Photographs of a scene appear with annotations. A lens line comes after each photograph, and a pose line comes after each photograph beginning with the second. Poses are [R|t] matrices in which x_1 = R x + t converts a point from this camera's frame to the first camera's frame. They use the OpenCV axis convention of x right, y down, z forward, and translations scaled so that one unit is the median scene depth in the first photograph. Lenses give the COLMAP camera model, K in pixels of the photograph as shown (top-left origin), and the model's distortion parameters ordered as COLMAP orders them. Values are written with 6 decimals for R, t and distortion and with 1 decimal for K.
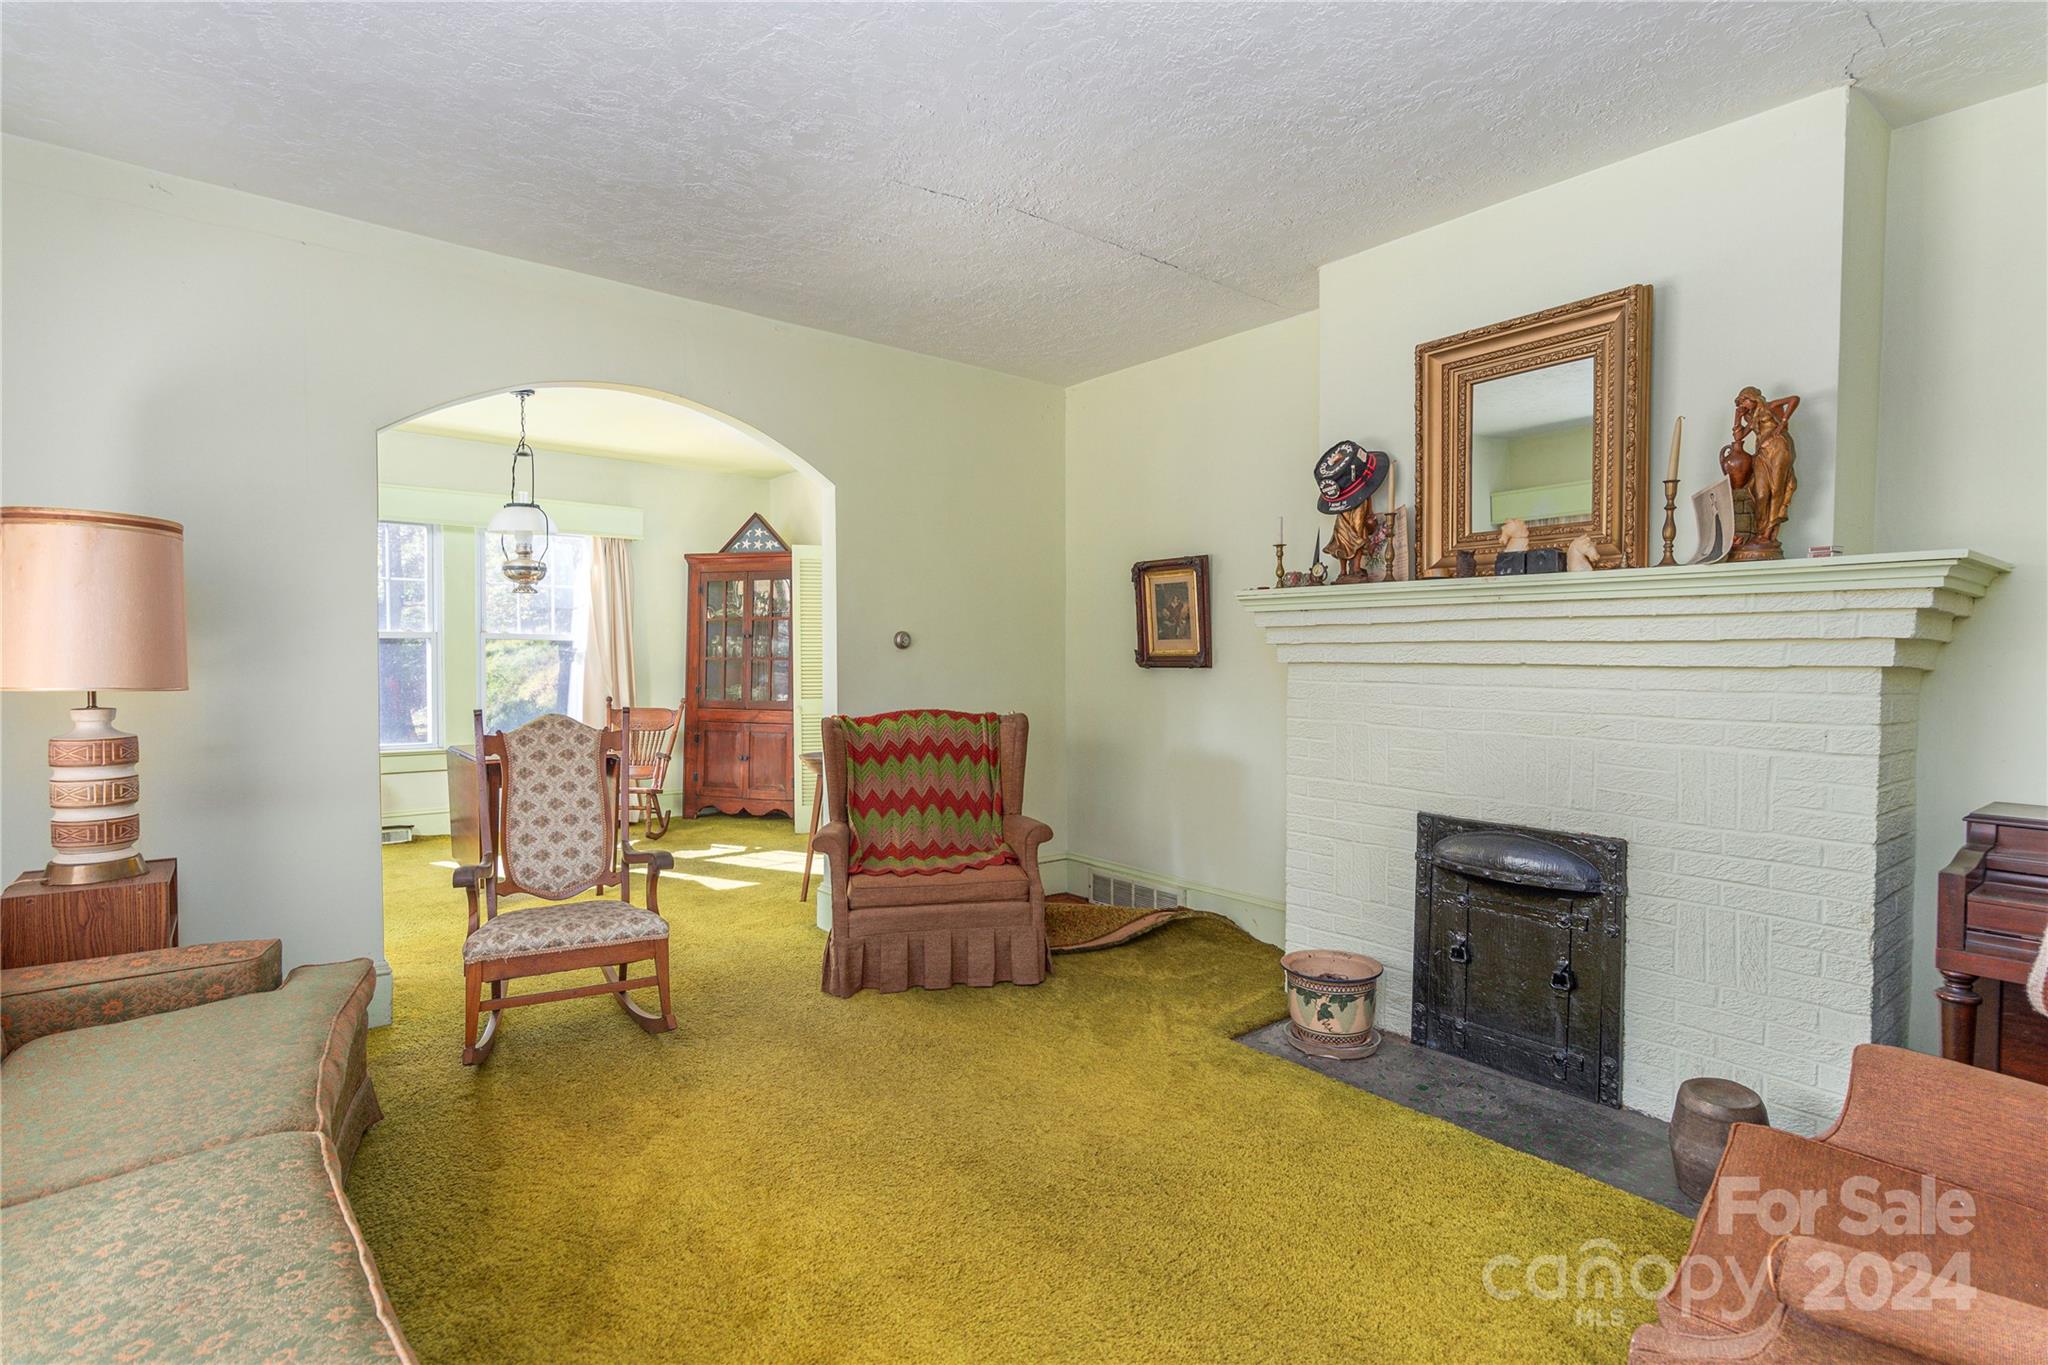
lens RADIAL K [[998.7, 0, 1024.0], [0, 998.7, 682.5], [0, 0, 1]] dist [0.001611, 0.000233]
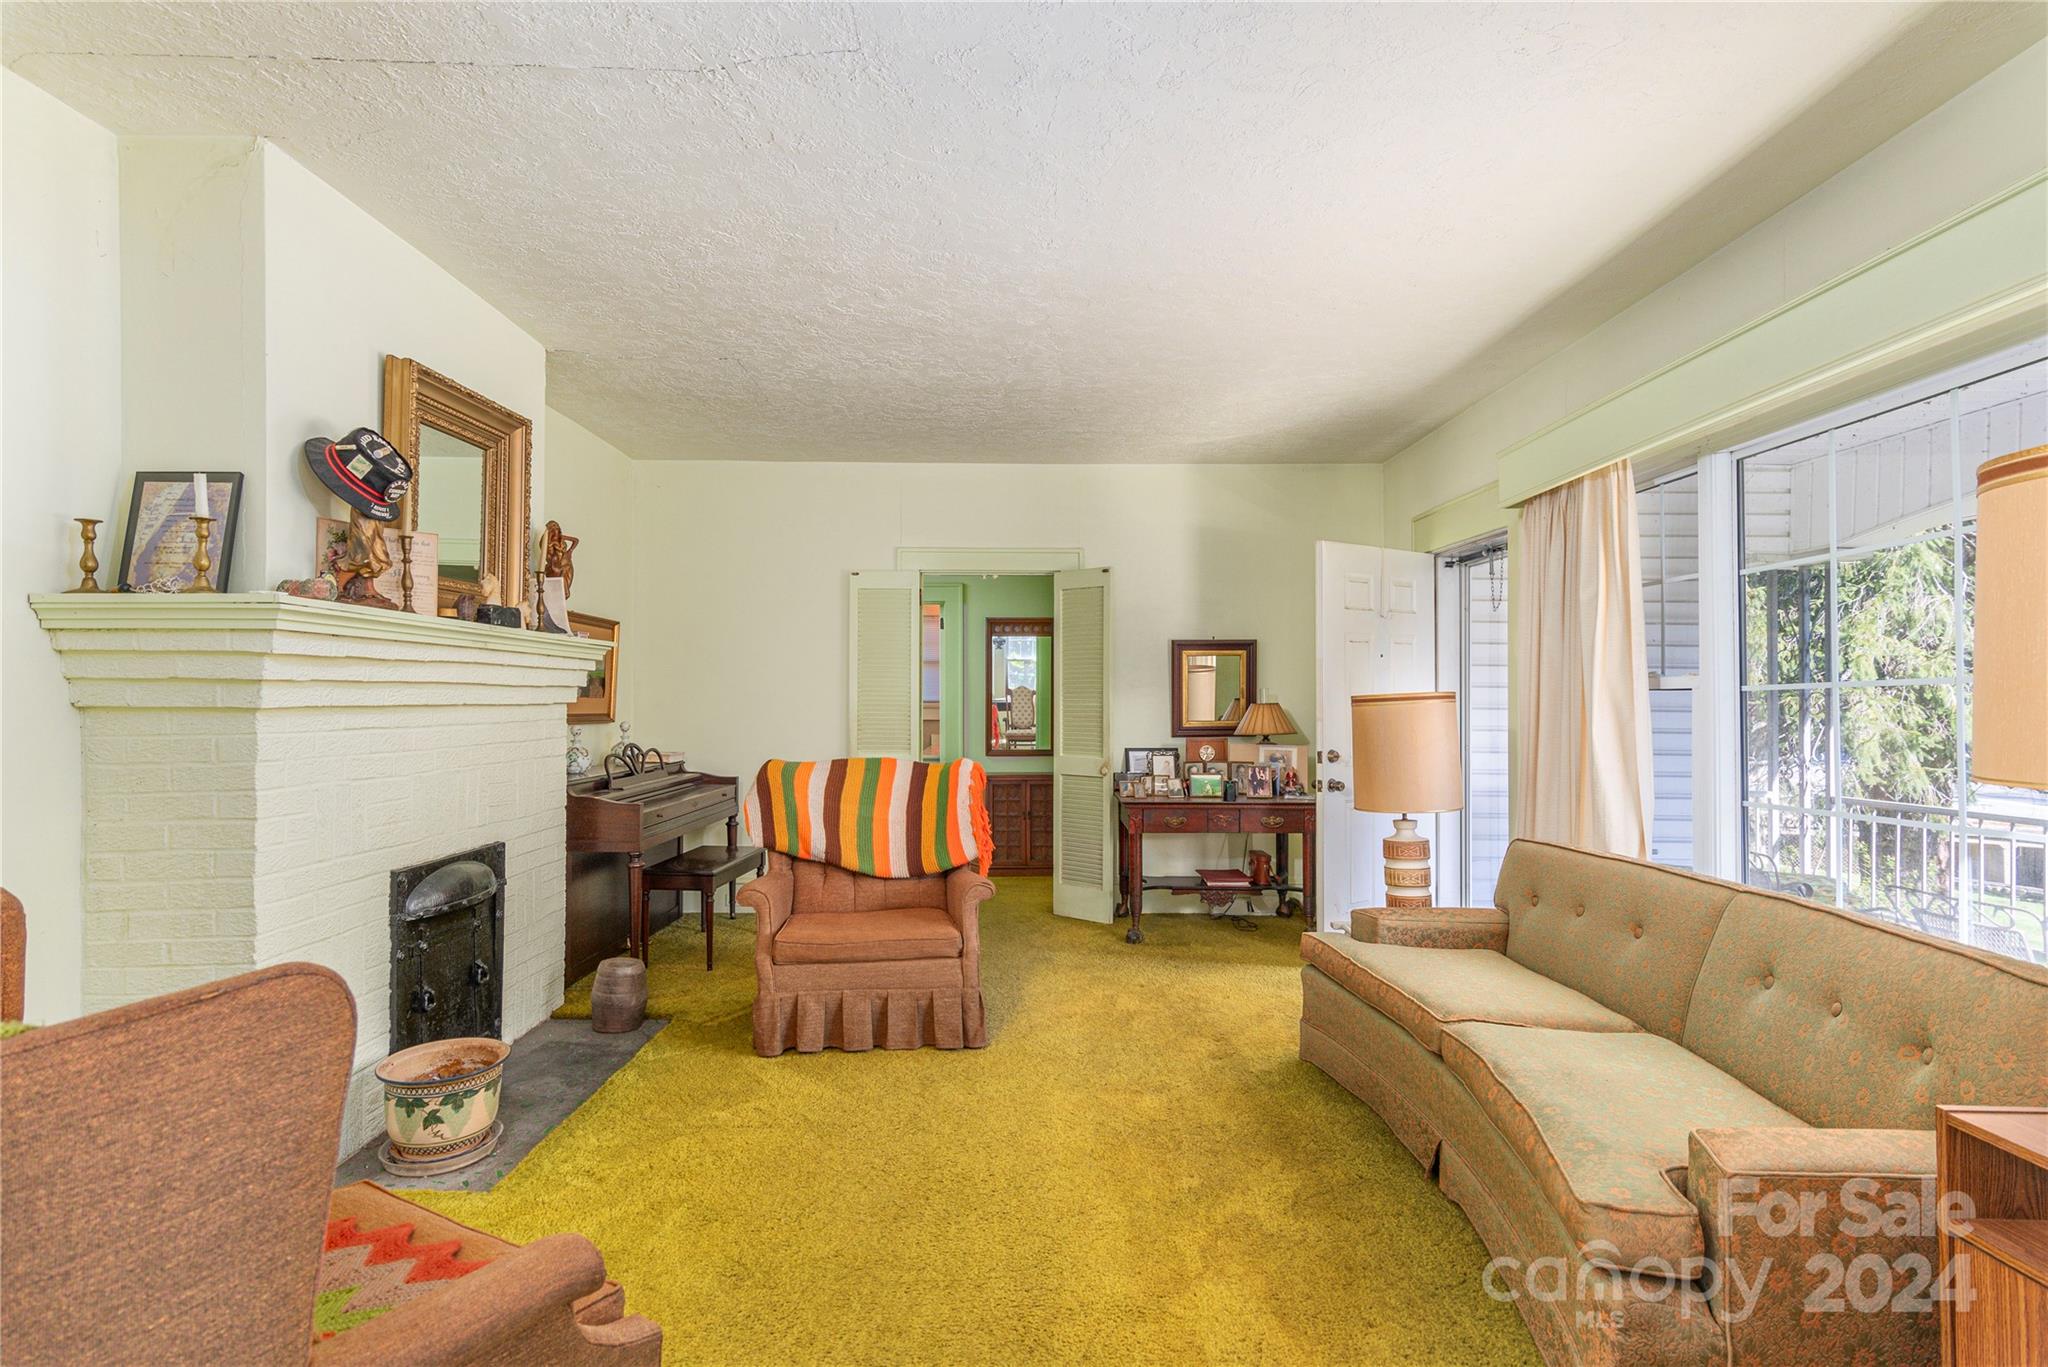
lens RADIAL K [[998.7, 0, 1024.0], [0, 998.7, 683.5], [0, 0, 1]] dist [0.001611, 0.000233]
pose [[-0.782716, 0.001382, 0.622378, -0.608792], [0.010217, 0.999891, 0.010629, -0.042818], [-0.622296, 0.014679, -0.782645, 1.355849]]
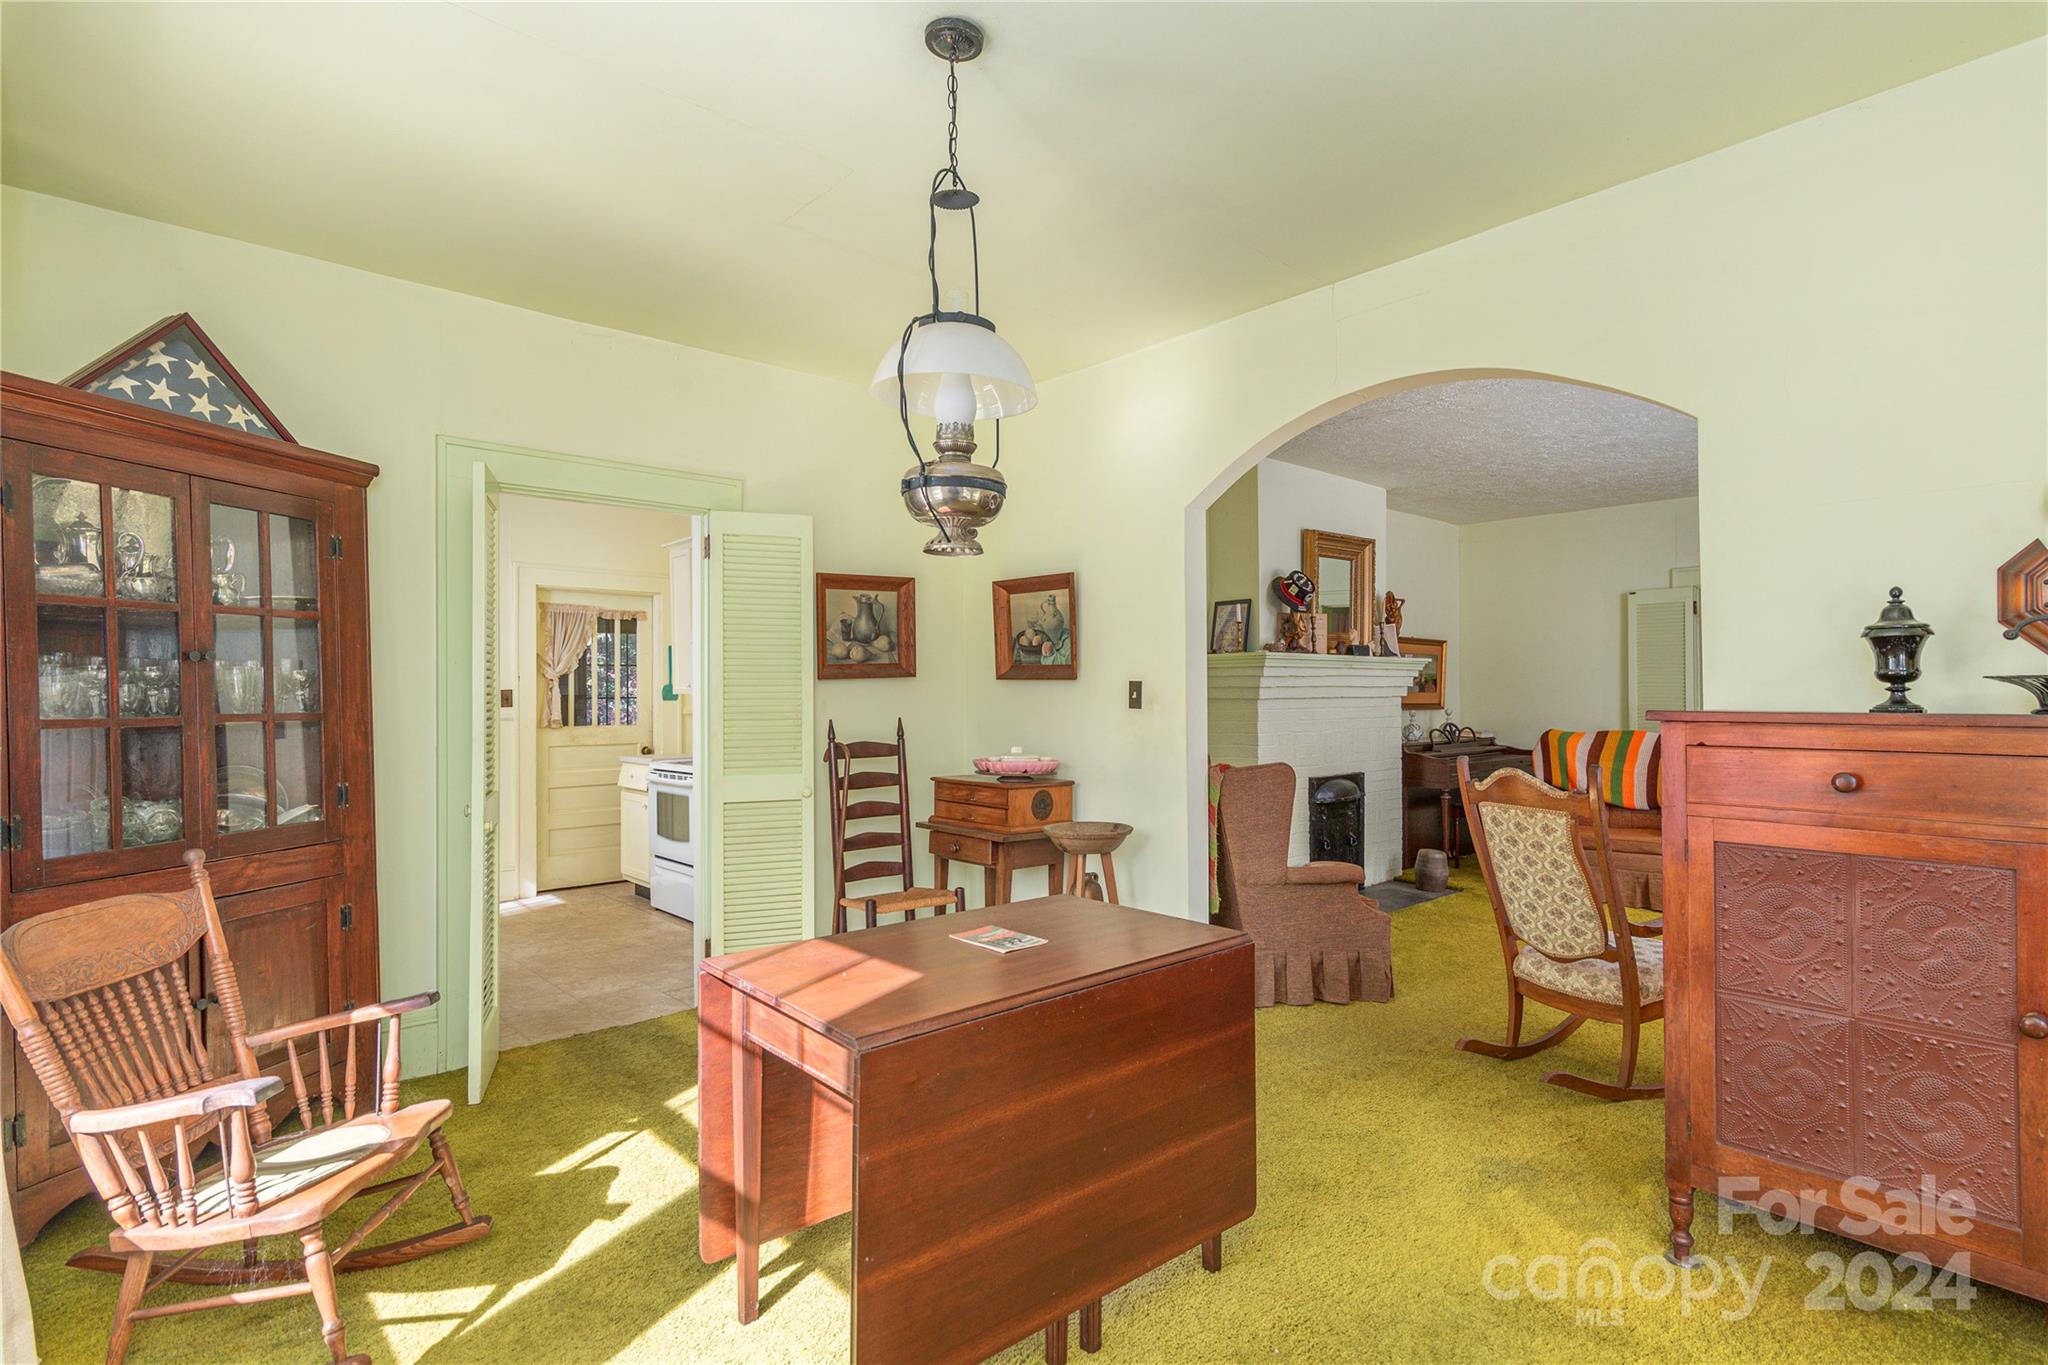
lens RADIAL K [[998.7, 0, 1024.0], [0, 998.7, 682.5], [0, 0, 1]] dist [0.001611, 0.000233]
pose [[-0.048795, 0.000539, 0.998809, -1.455745], [0.029196, 0.999573, 0.000887, -0.065244], [-0.998382, 0.029204, -0.048790, 1.631705]]
